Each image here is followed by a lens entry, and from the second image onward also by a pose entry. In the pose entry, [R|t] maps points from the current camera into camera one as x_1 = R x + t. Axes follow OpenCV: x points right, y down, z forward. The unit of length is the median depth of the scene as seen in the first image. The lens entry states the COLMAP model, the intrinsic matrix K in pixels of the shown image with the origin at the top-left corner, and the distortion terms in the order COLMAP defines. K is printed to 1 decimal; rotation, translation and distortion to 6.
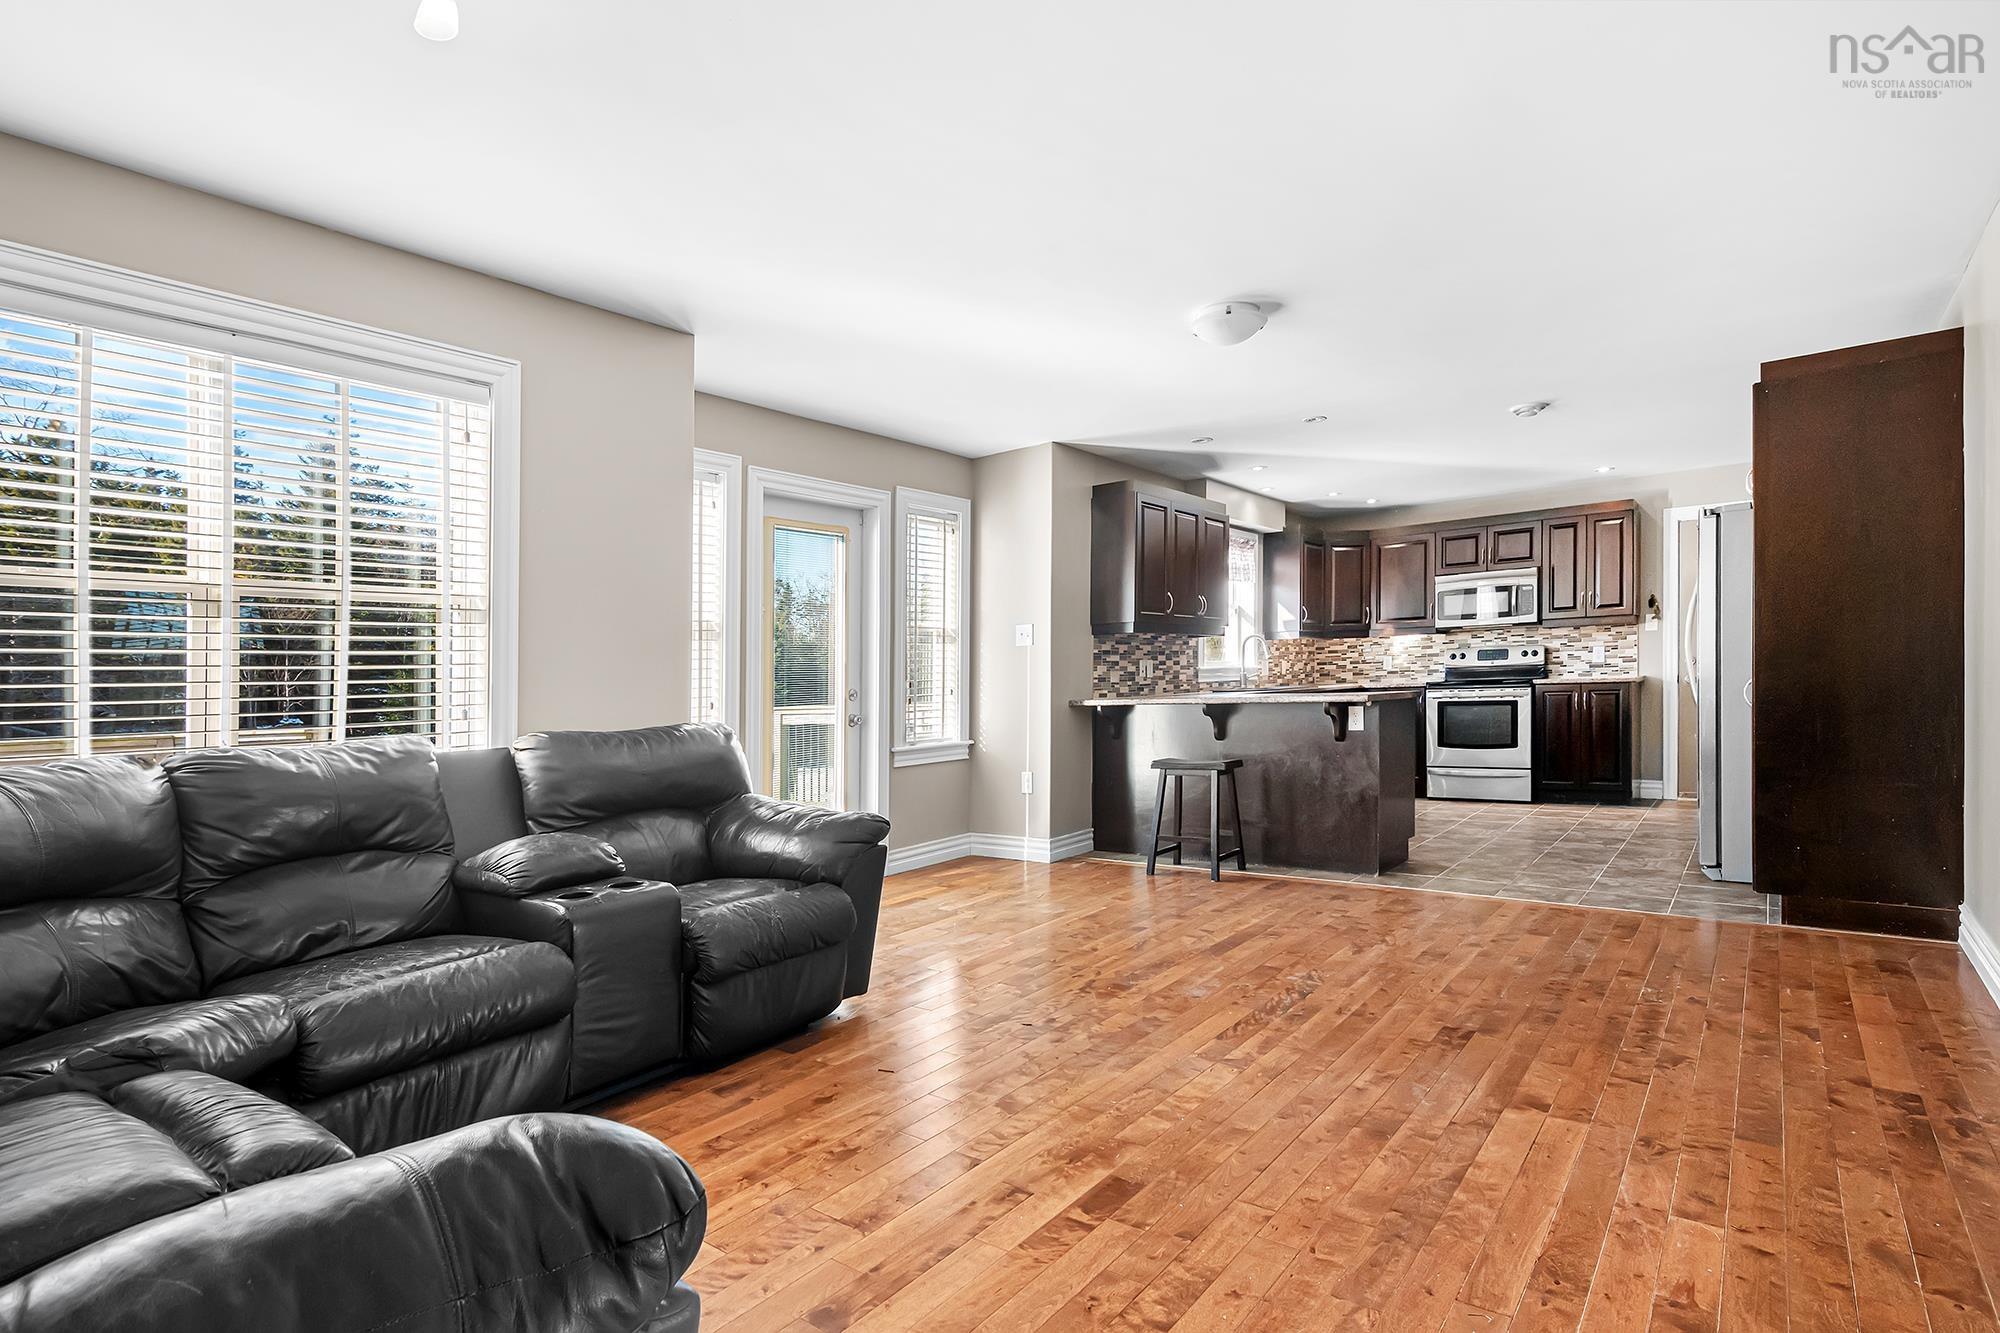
lens RADIAL K [[949.3, 0, 1100.9], [0, 949.3, 746.4], [0, 0, 1]] dist [-0.000333, 0.000067]
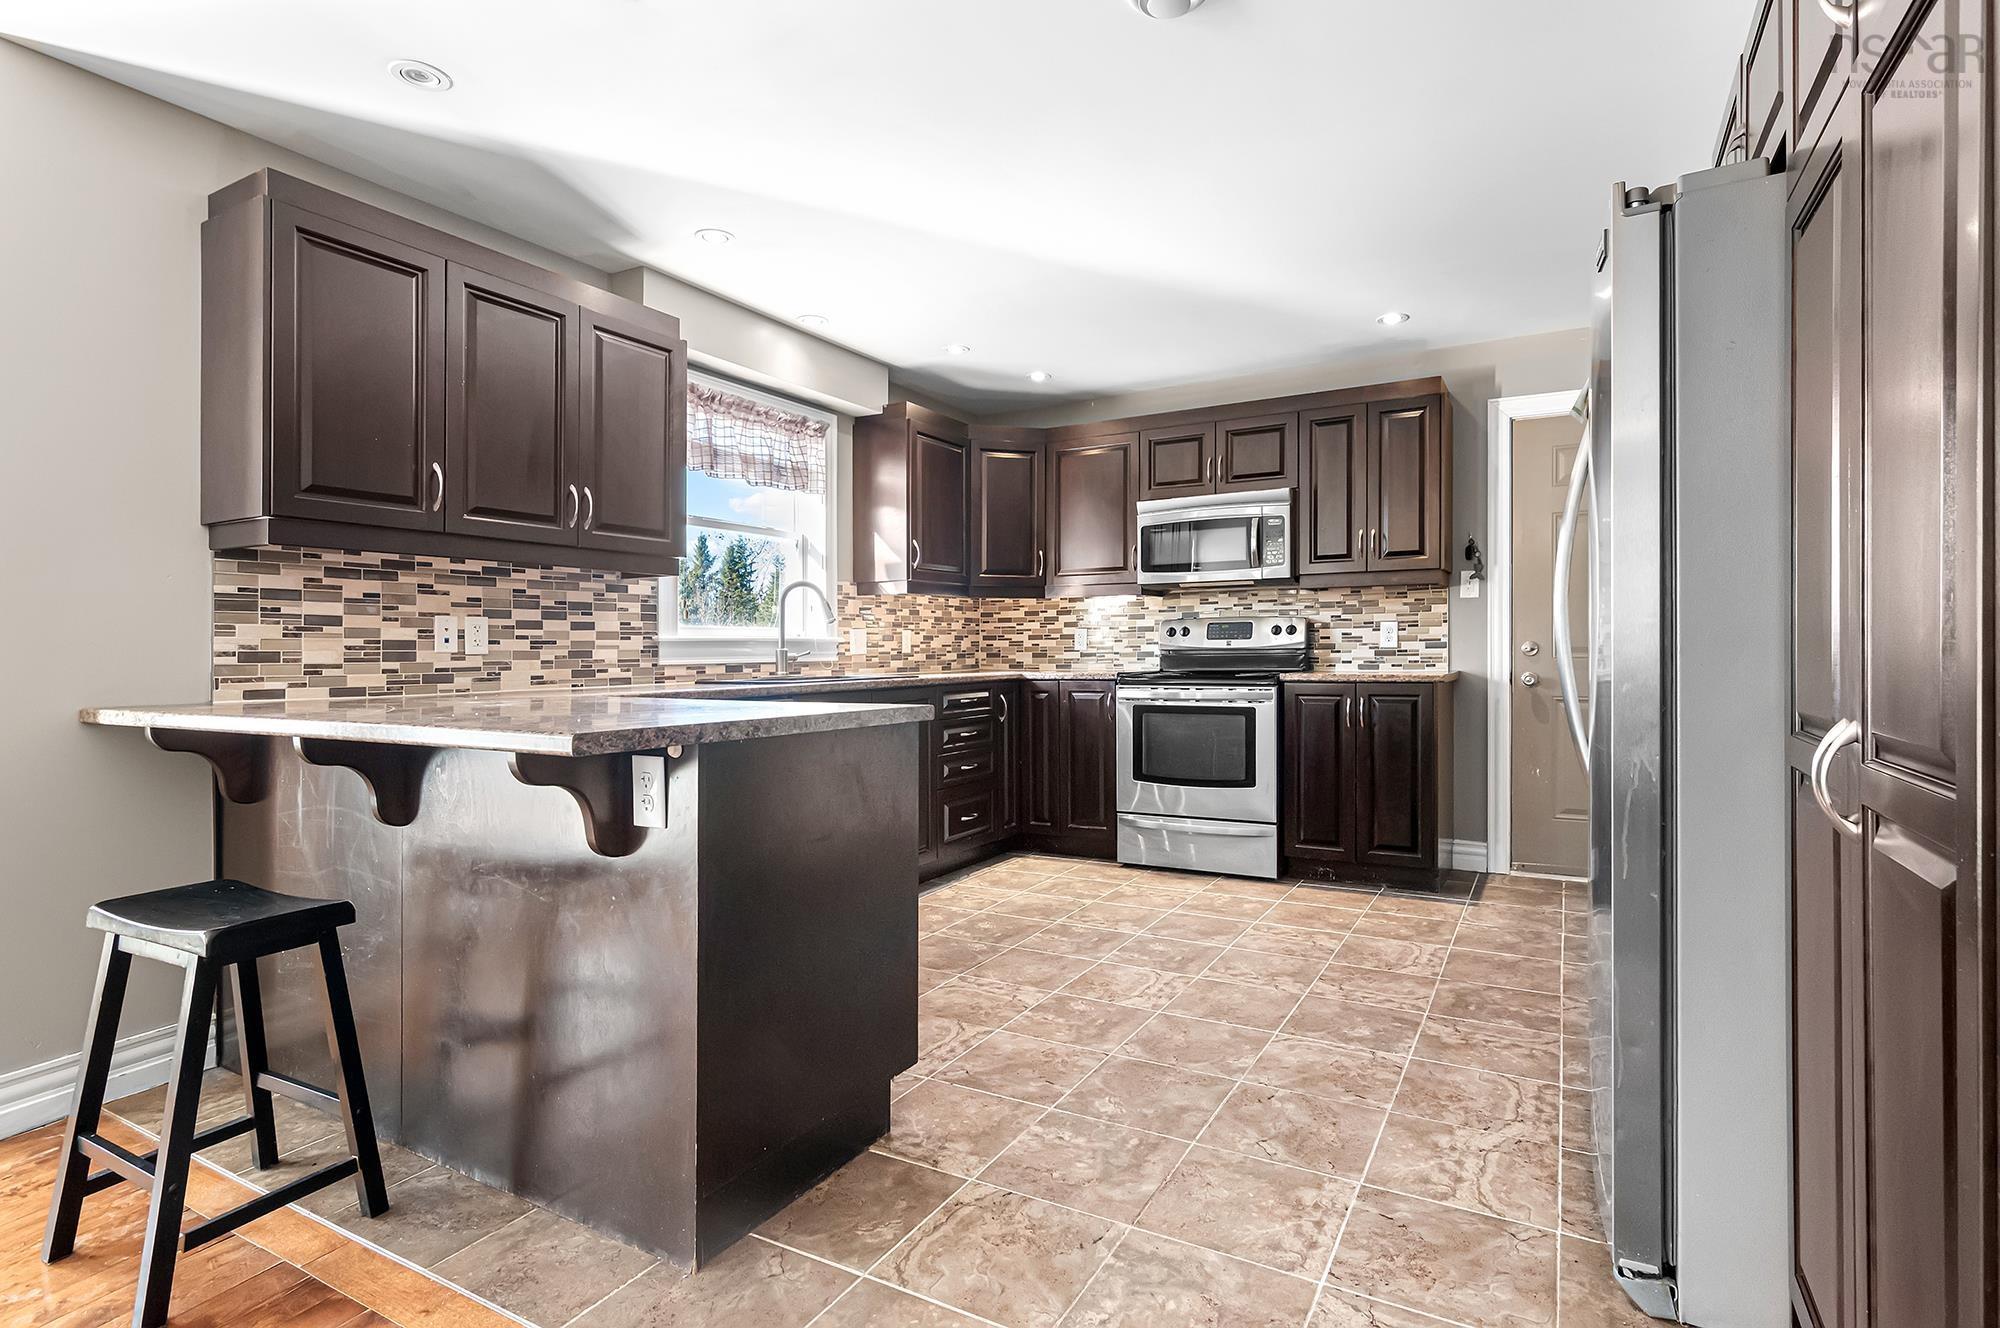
lens RADIAL K [[975.0, 0, 1053.5], [0, 975.0, 666.3], [0, 0, 1]] dist [0.019688, 0.000223]
pose [[0.992130, 0.023768, 0.122938, 0.252159], [-0.016714, 0.998171, -0.058090, -0.039052], [-0.124094, 0.055578, 0.990713, 0.436207]]
